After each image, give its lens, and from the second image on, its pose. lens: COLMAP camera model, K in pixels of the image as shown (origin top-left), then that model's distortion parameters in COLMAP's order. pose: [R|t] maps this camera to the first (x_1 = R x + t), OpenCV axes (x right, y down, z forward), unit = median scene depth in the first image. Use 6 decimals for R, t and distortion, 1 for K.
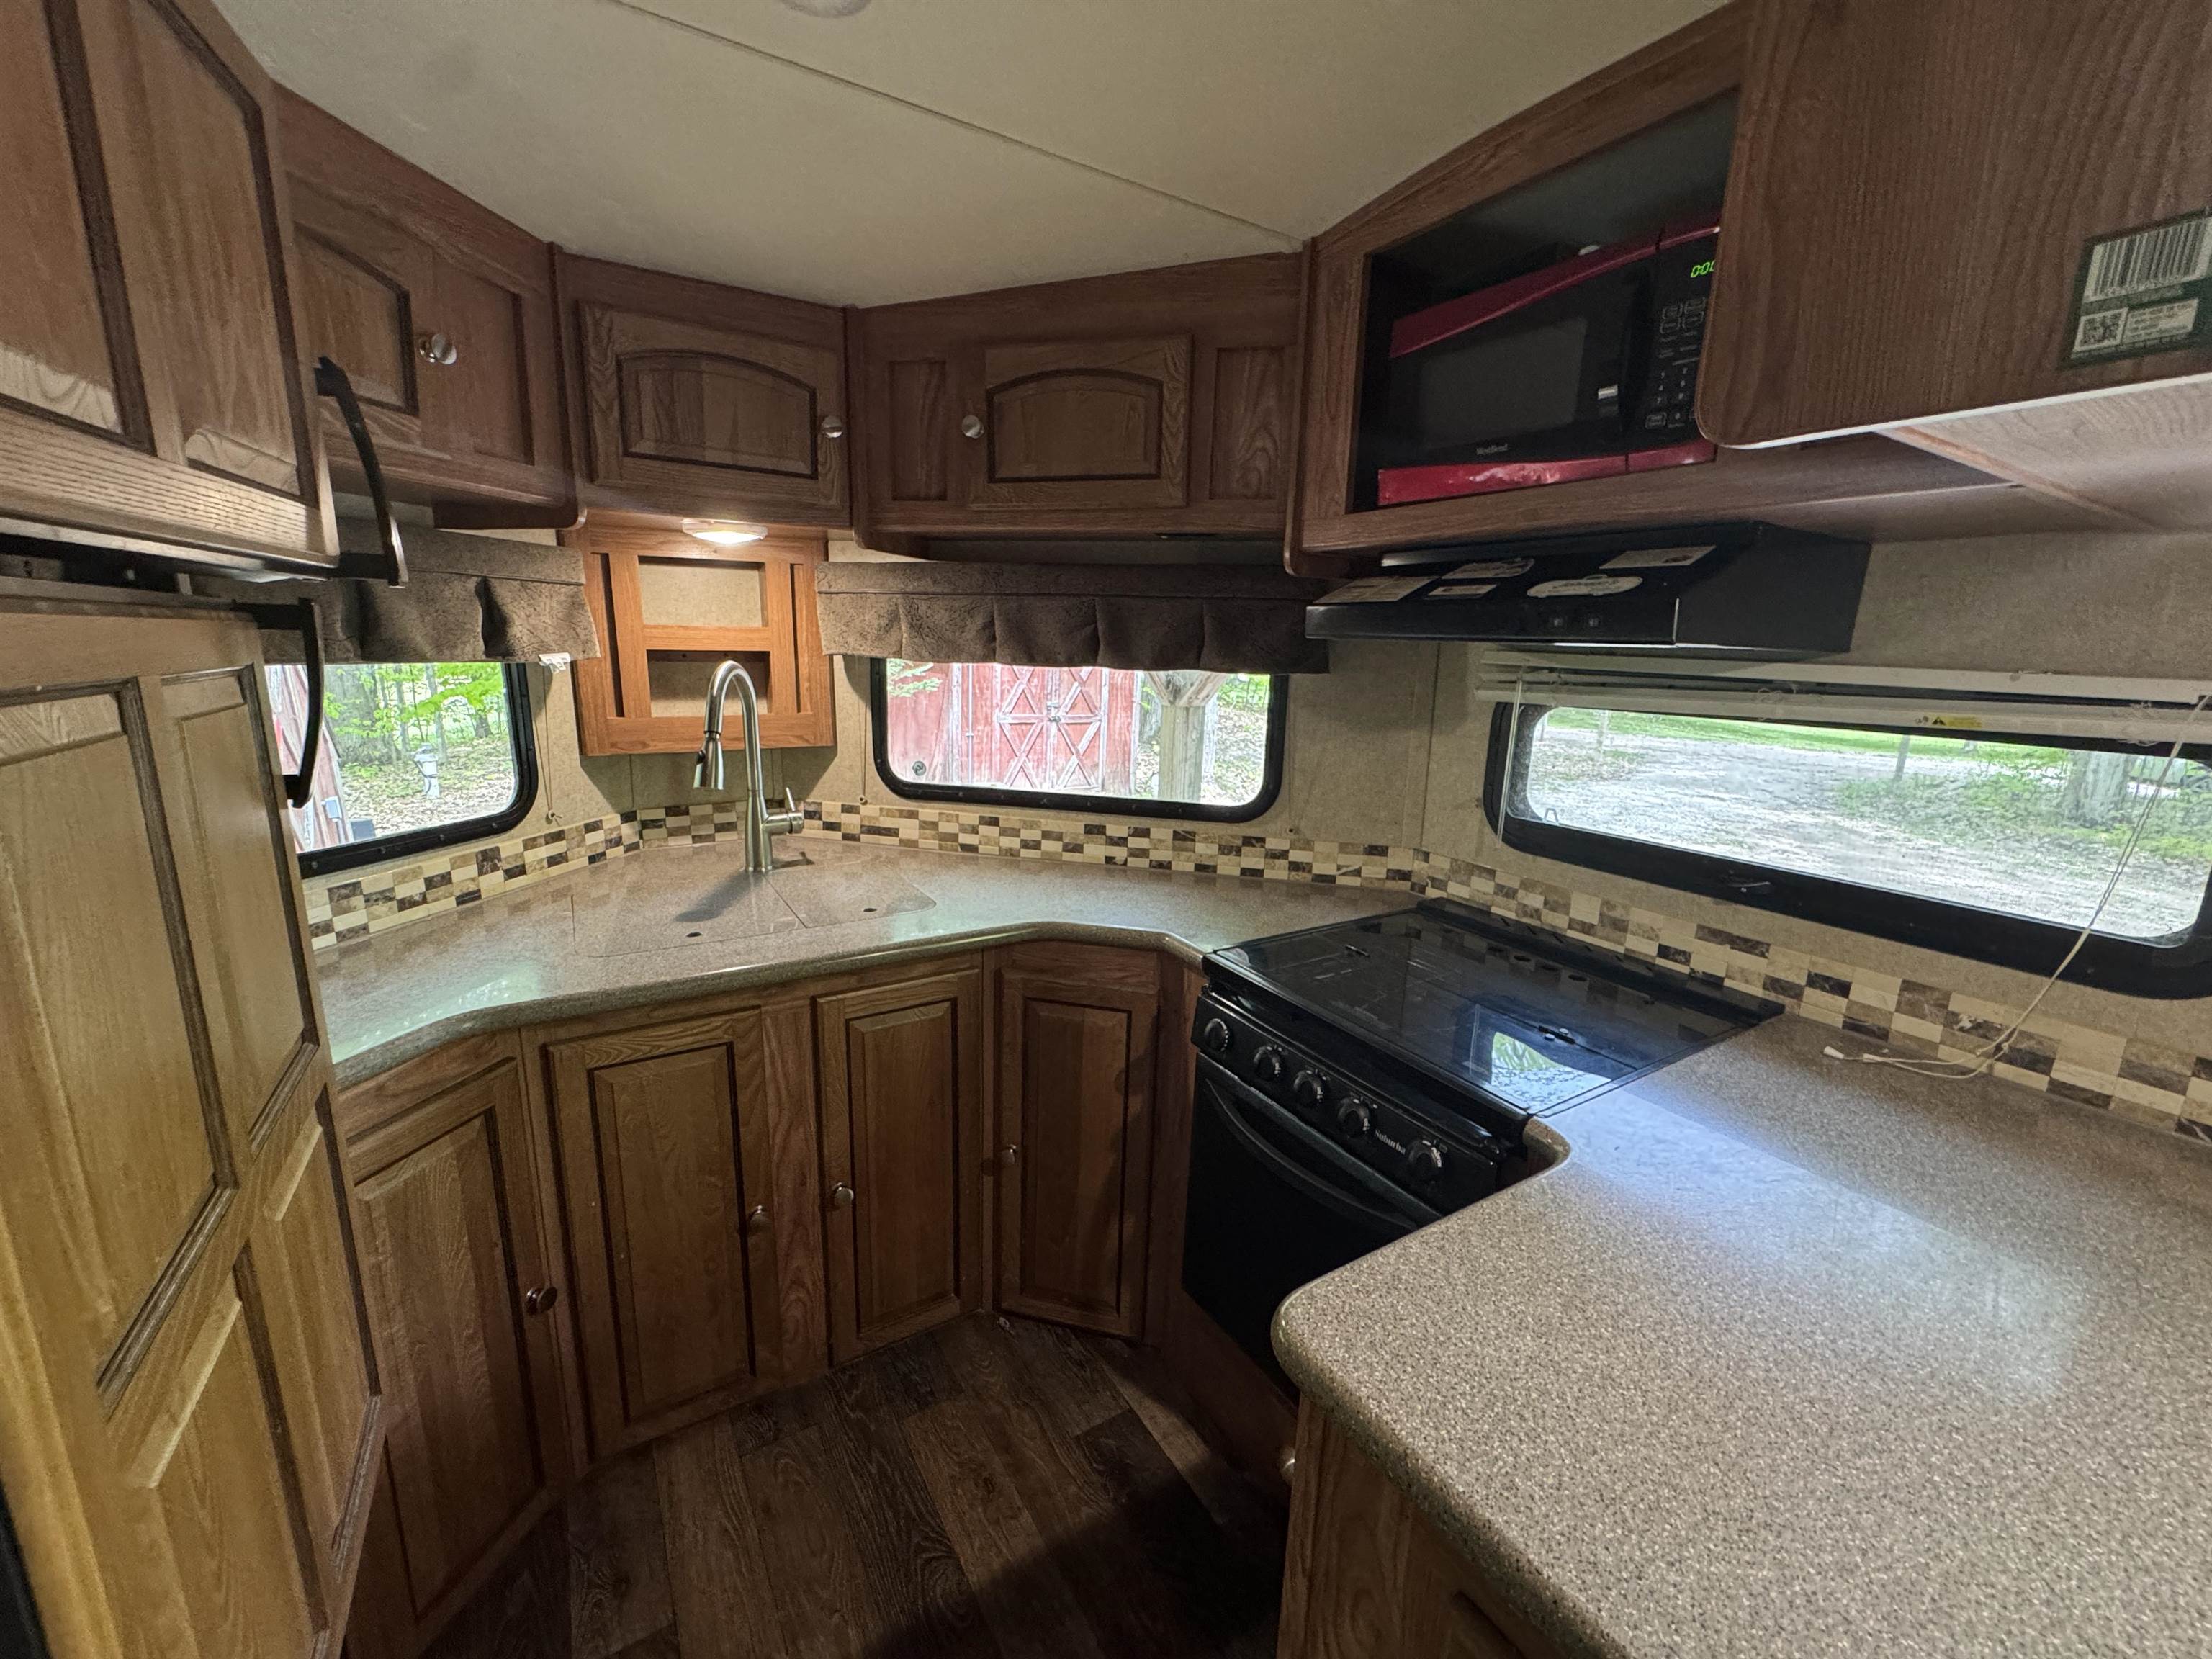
lens RADIAL K [[886.6, 0, 1103.4], [0, 886.6, 825.8], [0, 0, 1]] dist [-0.002826, 0.000300]
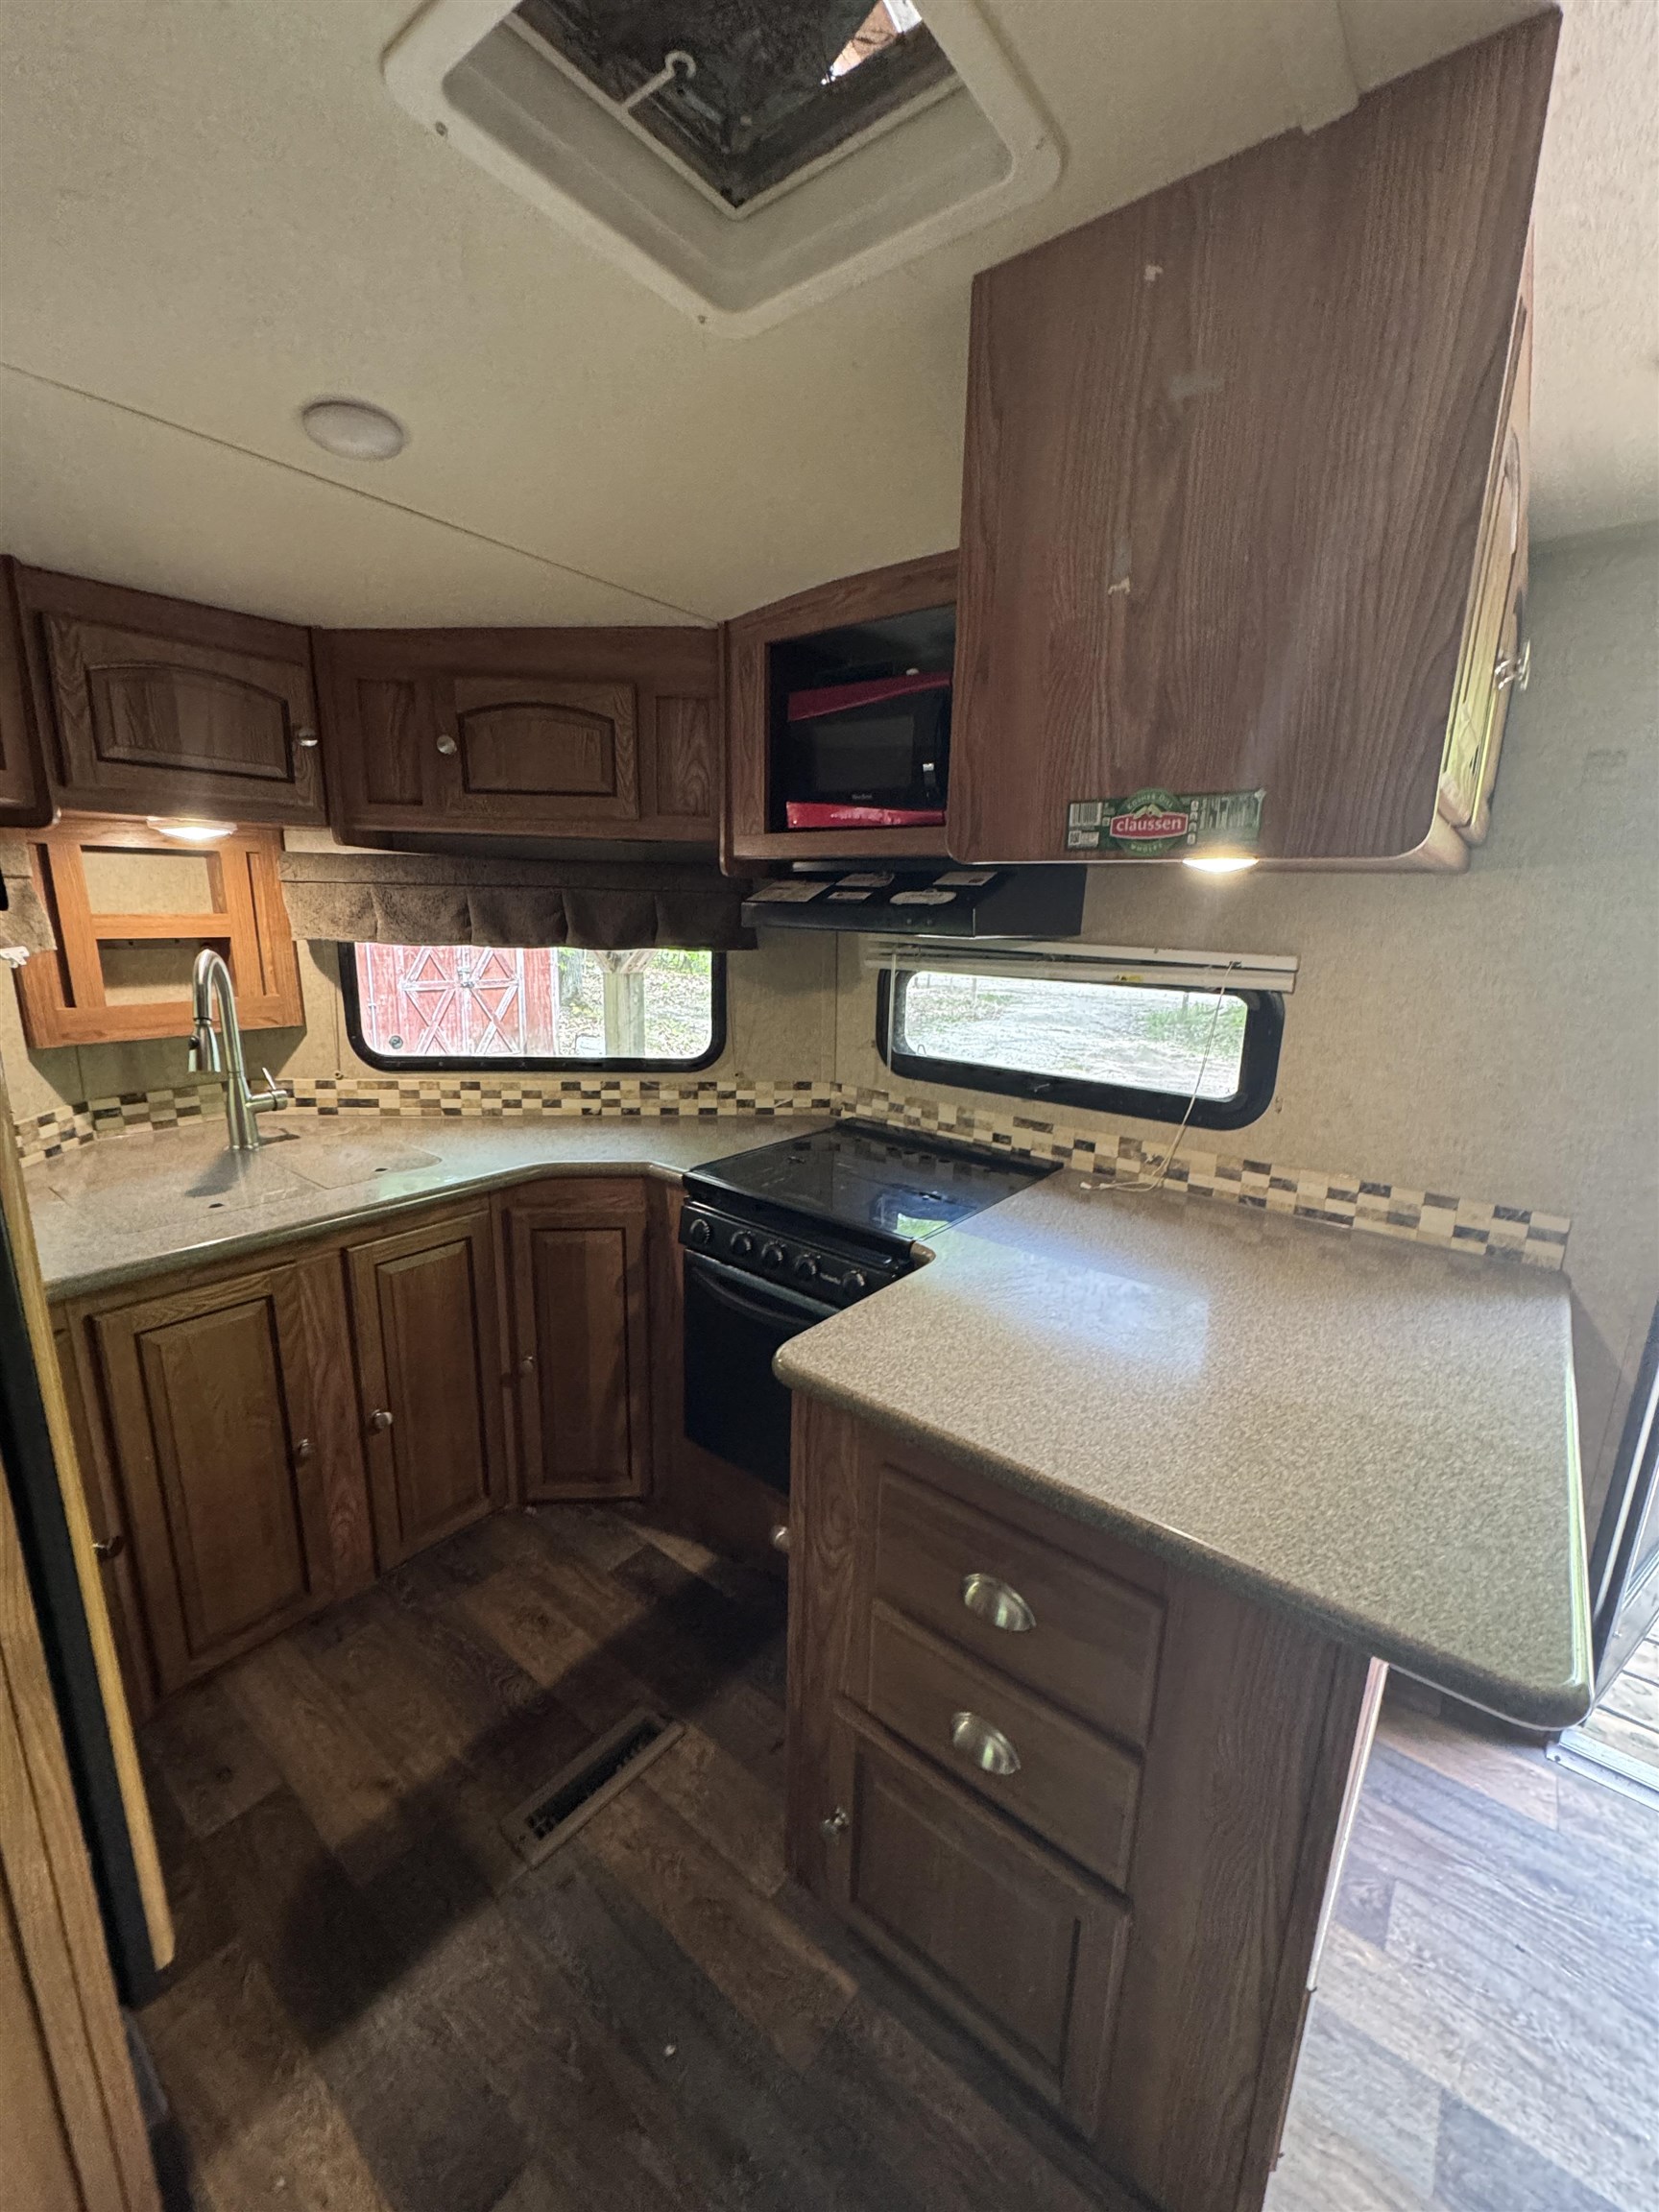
lens RADIAL K [[886.6, 0, 829.5], [0, 886.6, 1106.0], [0, 0, 1]] dist [-0.002826, 0.000300]
pose [[0.940317, -0.080274, 0.330697, -0.094938], [0.071549, 0.996694, 0.038492, 0.011788], [-0.332694, -0.012533, 0.942952, -0.257769]]
